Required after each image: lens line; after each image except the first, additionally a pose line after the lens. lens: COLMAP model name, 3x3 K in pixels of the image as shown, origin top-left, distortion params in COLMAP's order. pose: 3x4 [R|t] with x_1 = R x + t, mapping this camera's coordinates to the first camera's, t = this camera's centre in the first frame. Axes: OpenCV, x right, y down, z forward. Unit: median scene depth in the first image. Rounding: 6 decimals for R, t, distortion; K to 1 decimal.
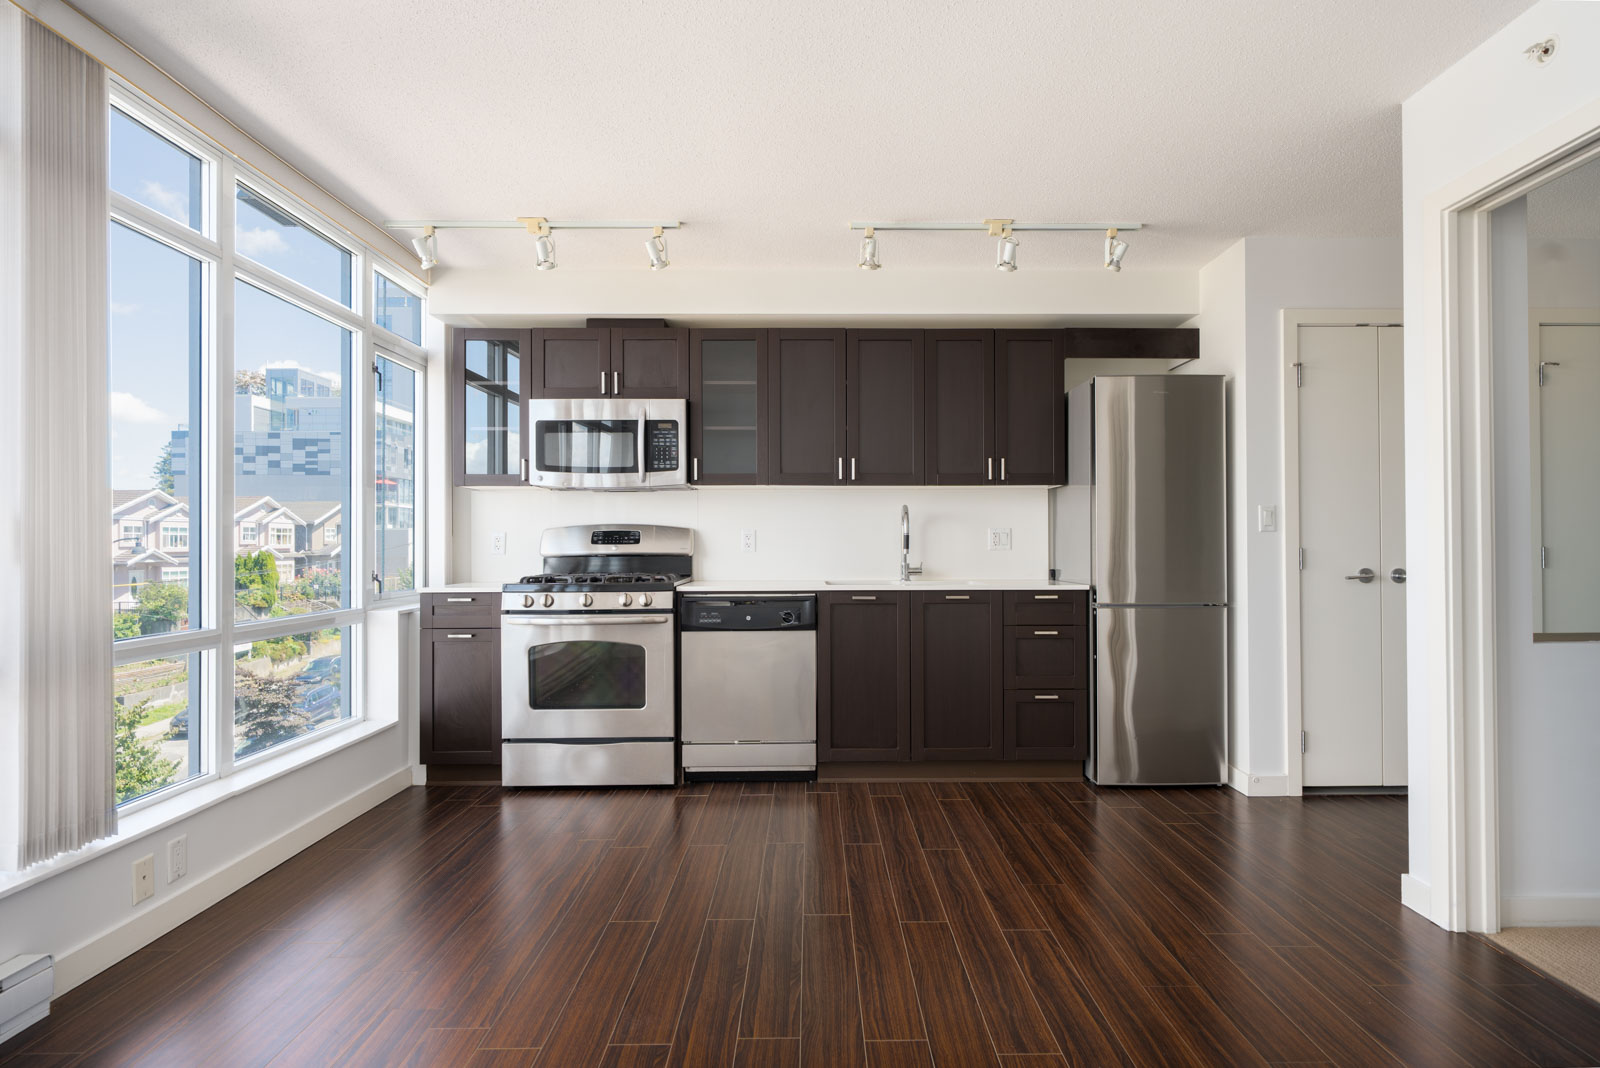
lens RADIAL K [[844.5, 0, 820.9], [0, 844.5, 535.9], [0, 0, 1]] dist [-0.003504, -0.000480]
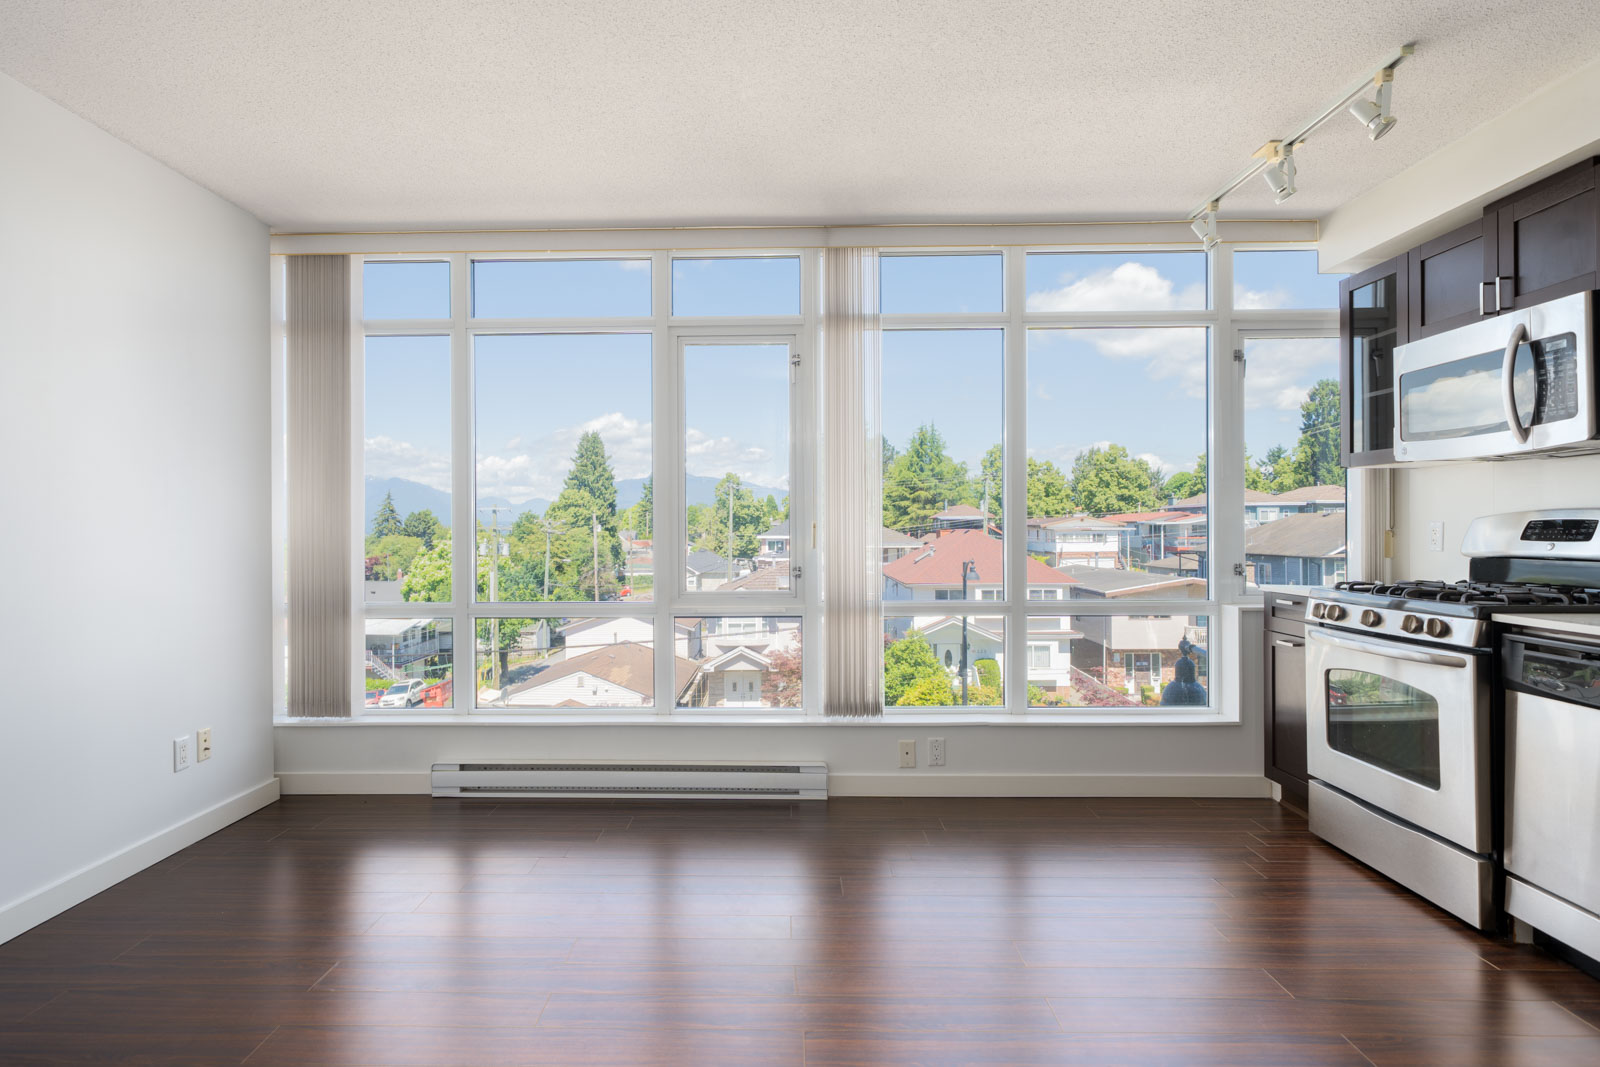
lens RADIAL K [[831.7, 0, 771.4], [0, 831.7, 531.4], [0, 0, 1]] dist [0.001558, 0.000545]
pose [[-0.036496, 0.008048, -0.999301, 0.454272], [0.018002, 0.999811, 0.007394, -0.013697], [0.999172, -0.017719, -0.036634, 0.496089]]
